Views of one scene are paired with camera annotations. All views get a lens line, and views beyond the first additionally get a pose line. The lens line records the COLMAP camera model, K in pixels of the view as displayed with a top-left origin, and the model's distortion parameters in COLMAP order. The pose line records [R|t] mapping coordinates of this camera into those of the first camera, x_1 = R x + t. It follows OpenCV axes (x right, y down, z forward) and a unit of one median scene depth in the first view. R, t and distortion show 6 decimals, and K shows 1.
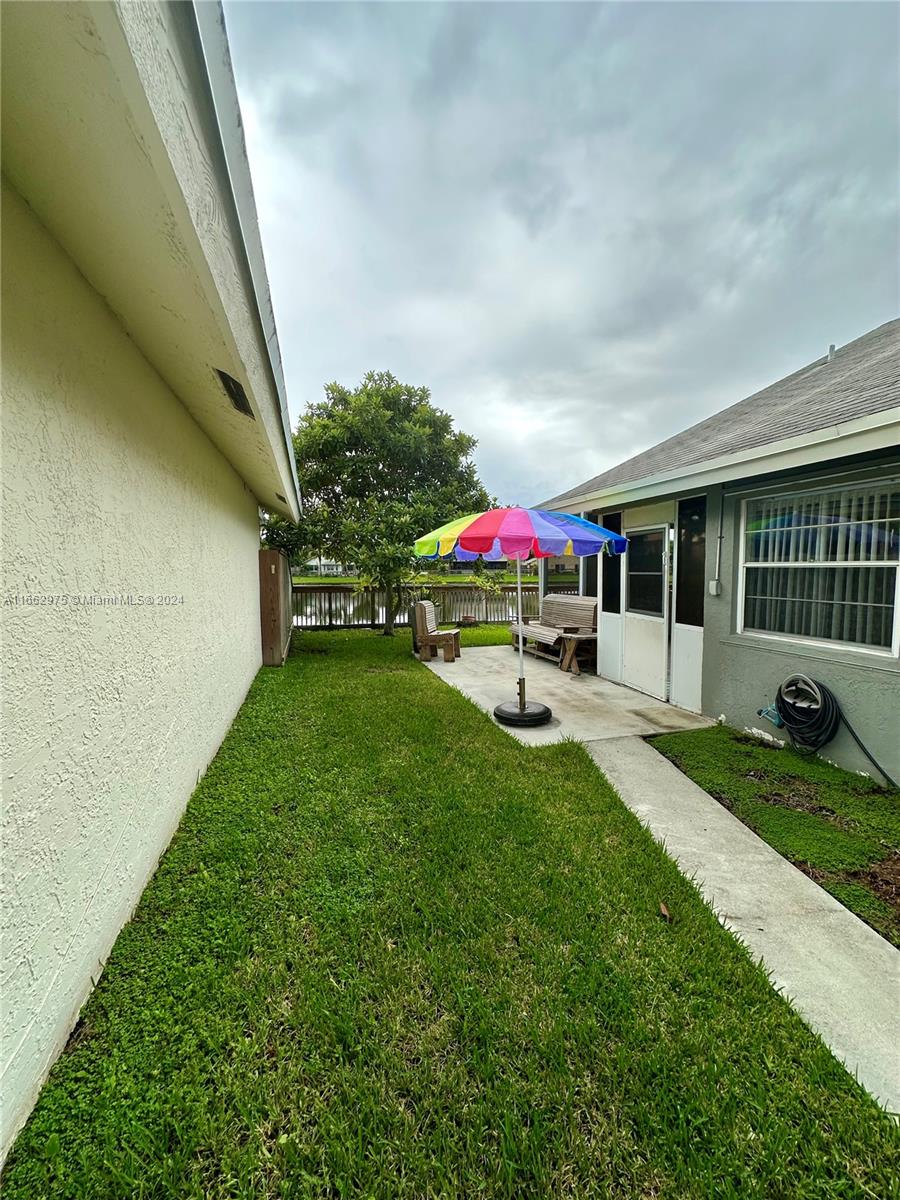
lens RADIAL K [[483.6, 0, 450.0], [0, 483.6, 600.0], [0, 0, 1]] dist [-0.001622, -0.000105]
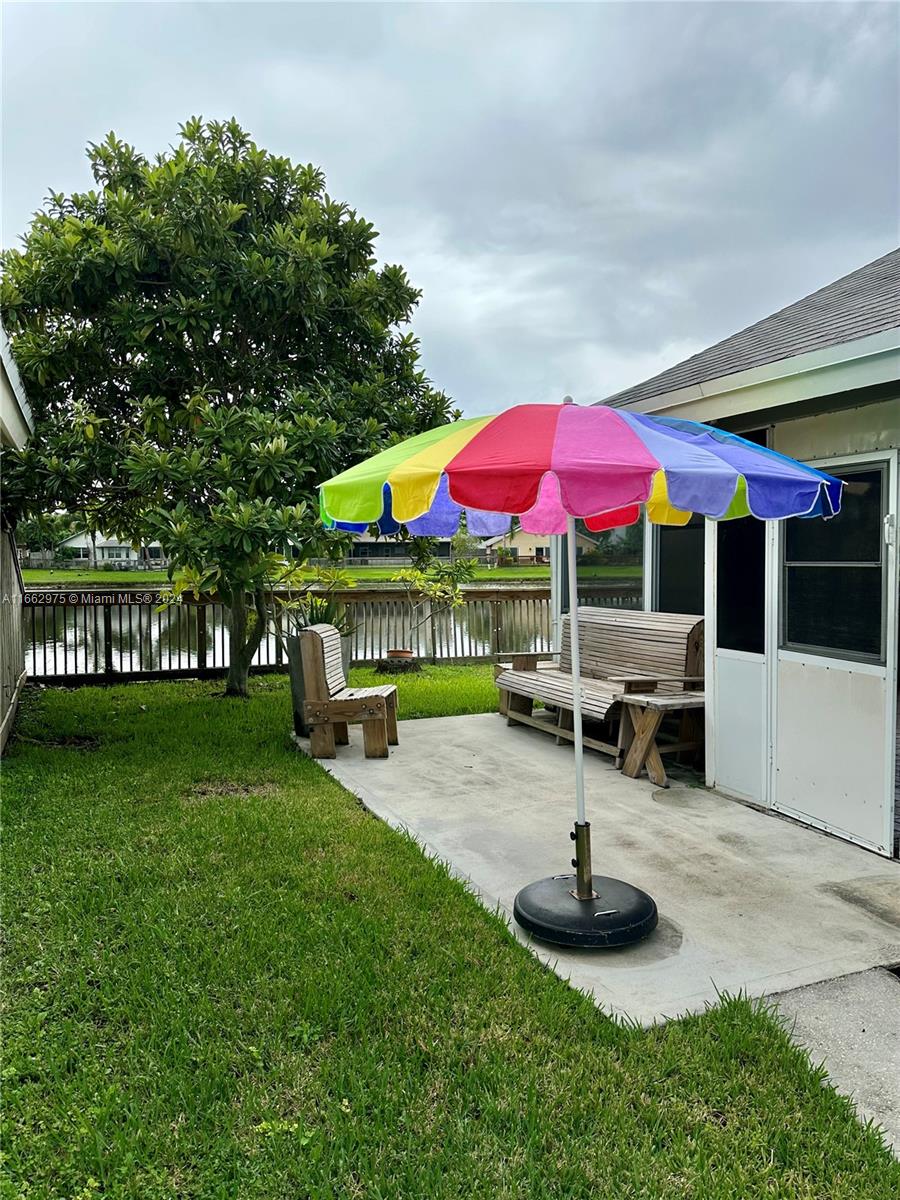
lens RADIAL K [[868.9, 0, 450.0], [0, 868.9, 600.0], [0, 0, 1]] dist [0.132304, -0.211991]
pose [[0.992857, -0.006866, 0.119117, -0.030662], [0.008409, 0.999887, -0.012454, -0.011379], [-0.119018, 0.013367, 0.992802, 0.172962]]
